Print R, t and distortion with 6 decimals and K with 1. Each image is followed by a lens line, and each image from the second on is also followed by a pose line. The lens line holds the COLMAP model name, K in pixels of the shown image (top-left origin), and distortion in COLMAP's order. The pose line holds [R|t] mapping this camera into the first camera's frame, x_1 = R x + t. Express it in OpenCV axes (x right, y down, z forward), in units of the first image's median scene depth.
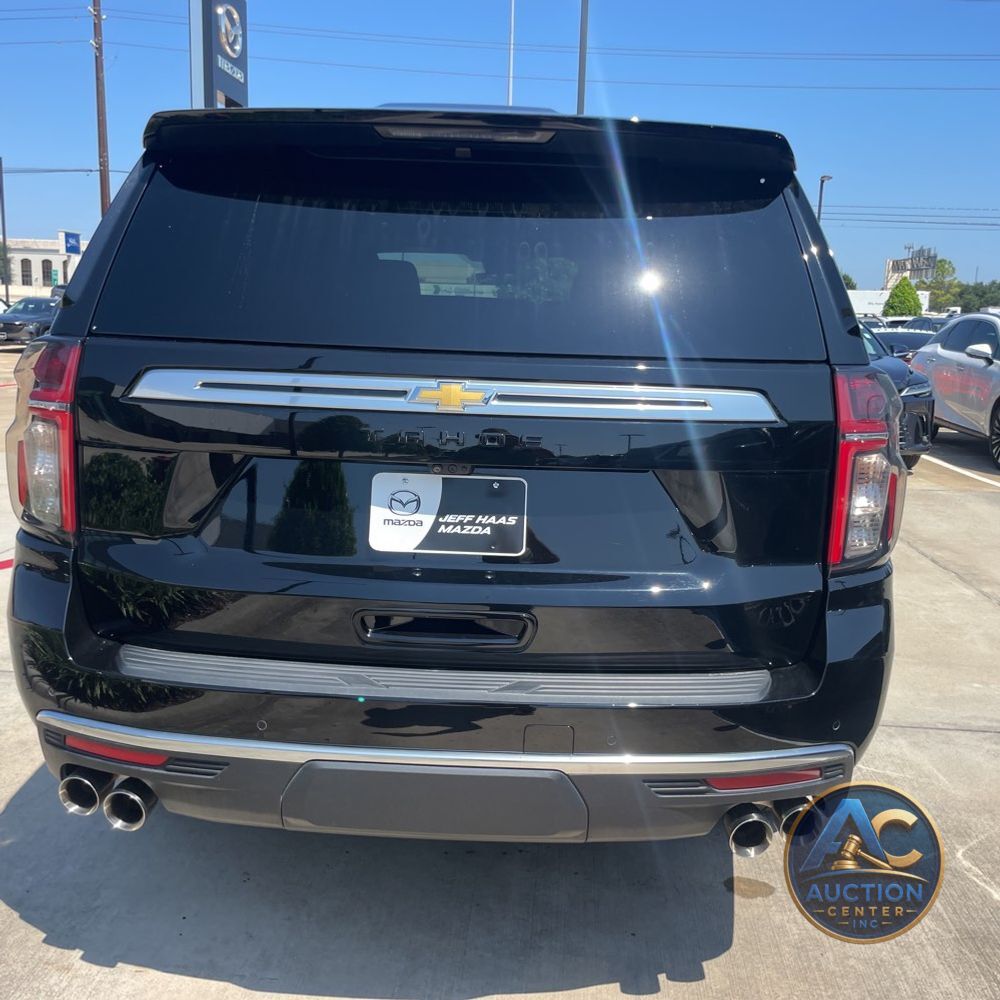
lens RADIAL K [[1007.5, 0, 499.5], [0, 1007.5, 483.5], [0, 0, 1]] dist [0.118236, -0.172146]
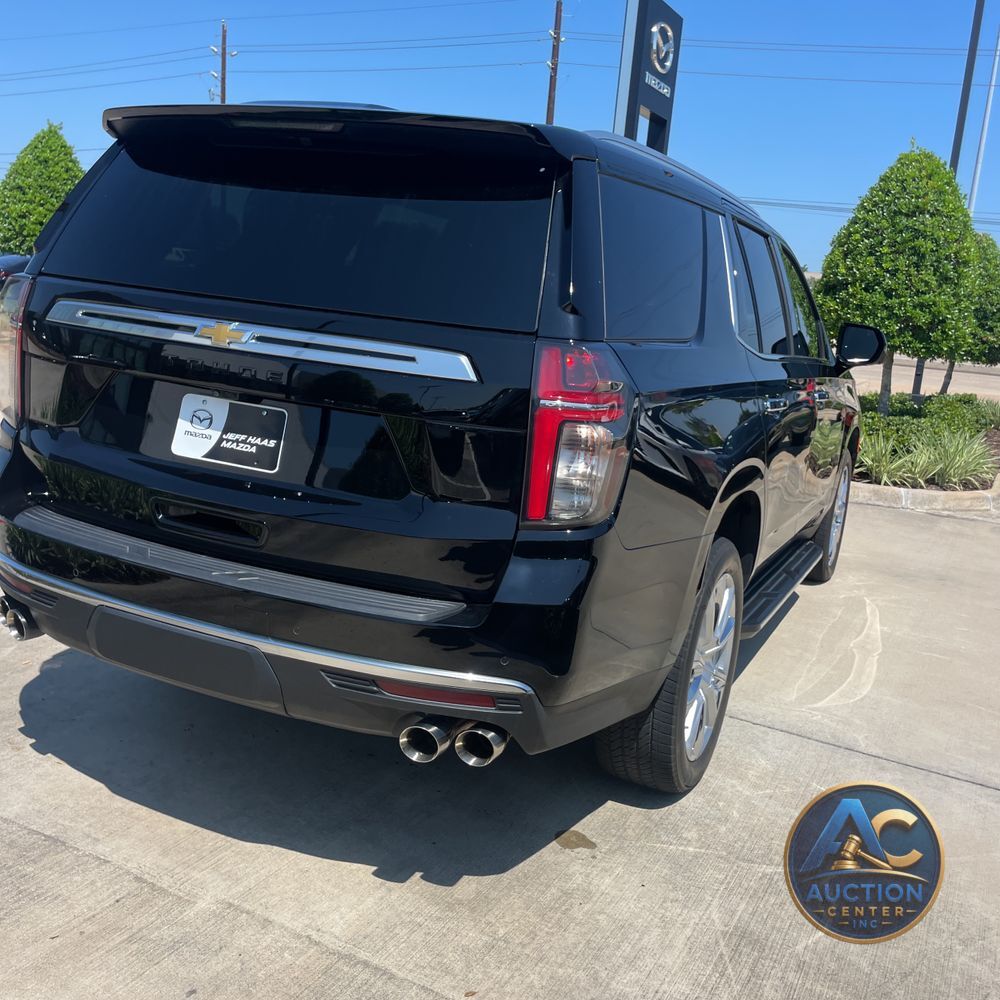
lens RADIAL K [[1006.5, 0, 521.5], [0, 1006.5, 488.3], [0, 0, 1]] dist [0.104497, -0.149316]
pose [[0.921235, 0.127523, -0.367510, 0.739480], [-0.130092, 0.991341, 0.017886, 0.029524], [0.366608, 0.031332, 0.929848, -0.016639]]
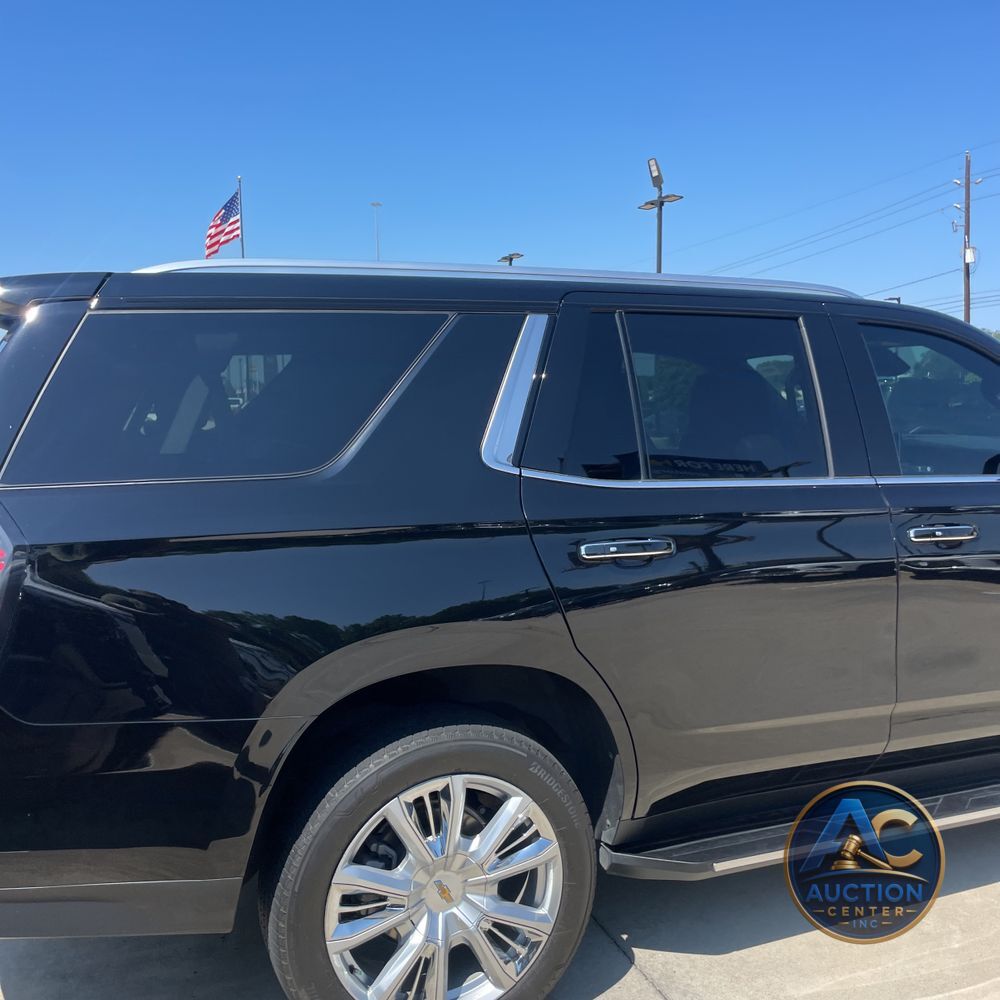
lens RADIAL K [[1017.2, 0, 539.6], [0, 1017.2, 497.0], [0, 0, 1]] dist [0.057155, -0.013652]
pose [[0.447125, 0.049261, -0.893114, 1.588923], [-0.125570, 0.992051, -0.008147, -0.185873], [0.885613, 0.115791, 0.449757, 1.089029]]
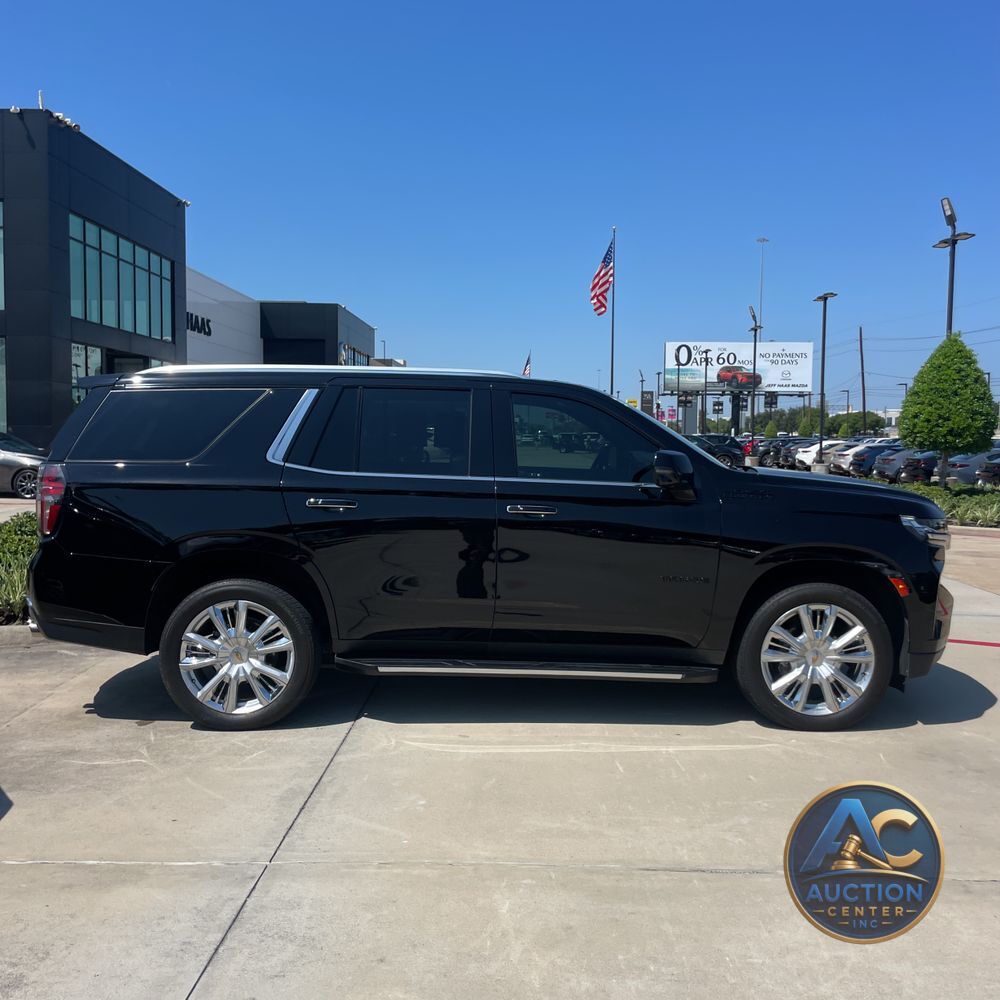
lens RADIAL K [[1001.1, 0, 504.3], [0, 1001.1, 498.8], [0, 0, 1]] dist [0.091740, -0.121732]
pose [[0.057782, 0.034140, -0.997745, 3.159301], [-0.174739, 0.984333, 0.023562, -0.300408], [0.982918, 0.172984, 0.062842, 2.071017]]
